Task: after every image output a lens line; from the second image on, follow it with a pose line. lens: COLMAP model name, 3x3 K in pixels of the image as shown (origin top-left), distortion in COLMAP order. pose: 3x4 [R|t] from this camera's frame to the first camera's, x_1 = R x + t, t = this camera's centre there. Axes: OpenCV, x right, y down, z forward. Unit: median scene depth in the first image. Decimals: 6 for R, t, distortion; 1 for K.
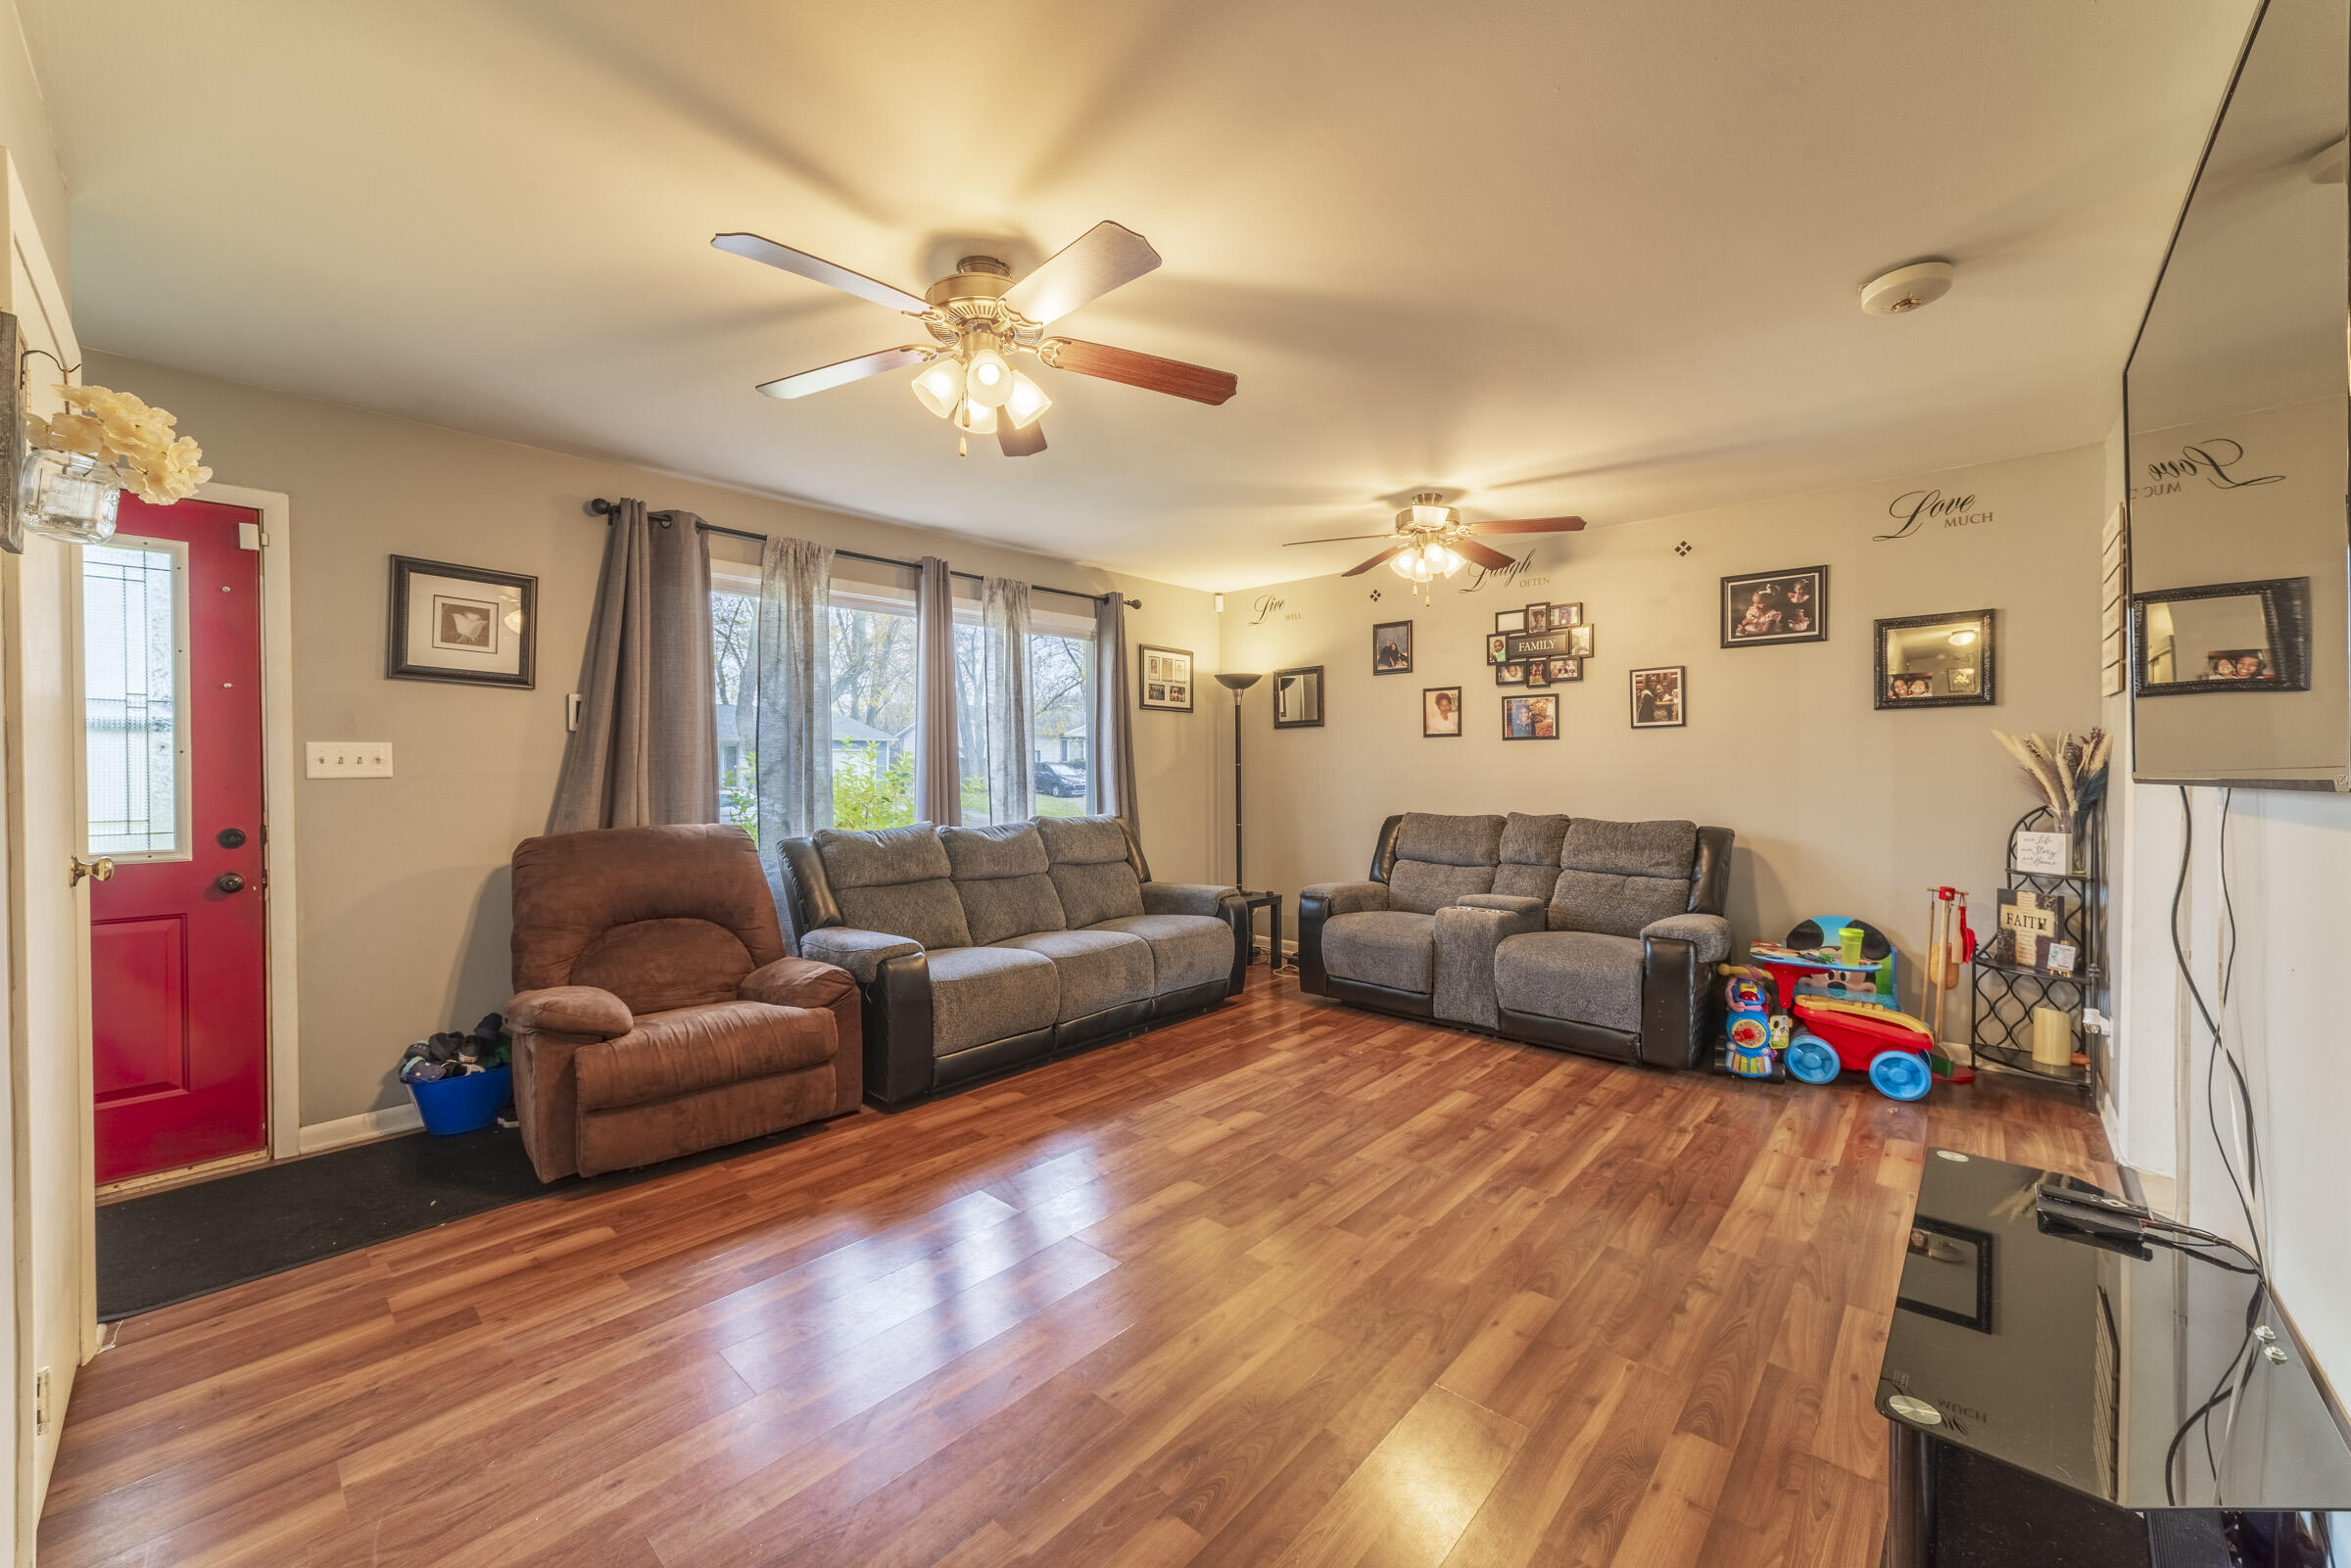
lens RADIAL K [[894.4, 0, 1161.7], [0, 894.4, 773.3], [0, 0, 1]] dist [-0.012180, 0.003289]
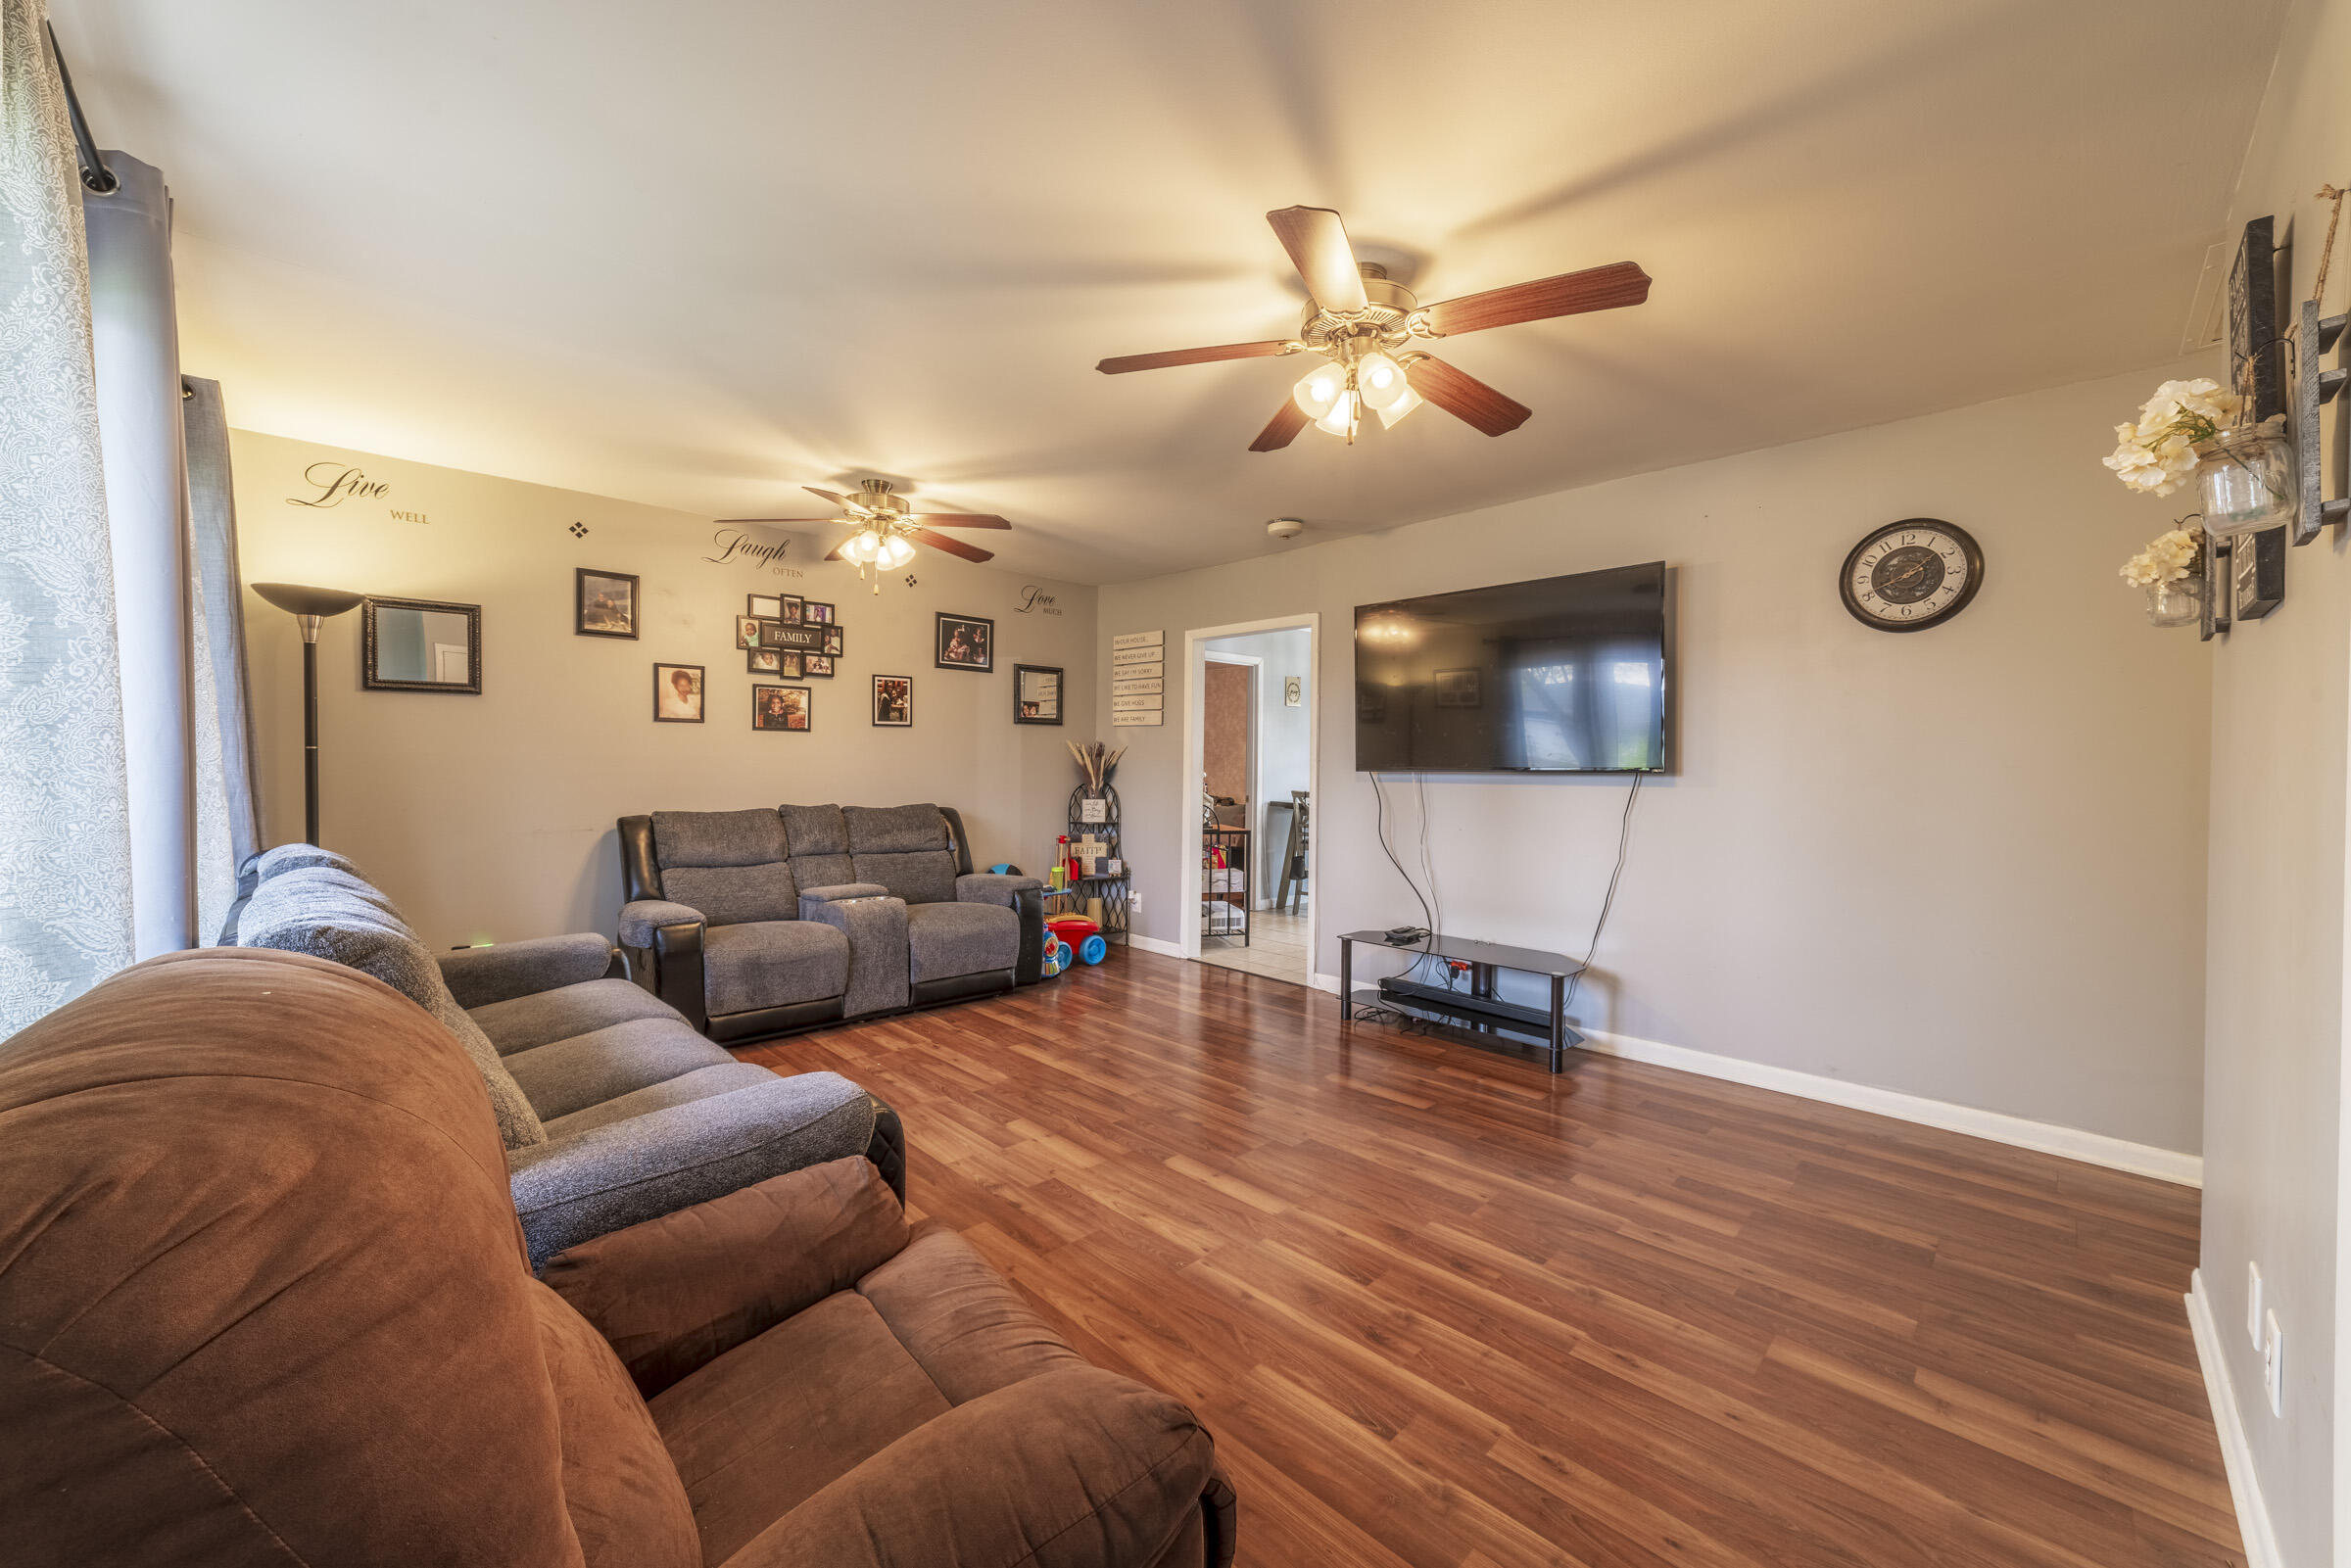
lens RADIAL K [[894.4, 0, 1165.8], [0, 894.4, 774.6], [0, 0, 1]] dist [-0.012180, 0.003289]
pose [[0.071688, -0.009612, 0.997381, -0.634338], [-0.006618, 0.999927, 0.010112, -0.002071], [-0.997405, -0.007326, 0.071619, 0.588362]]
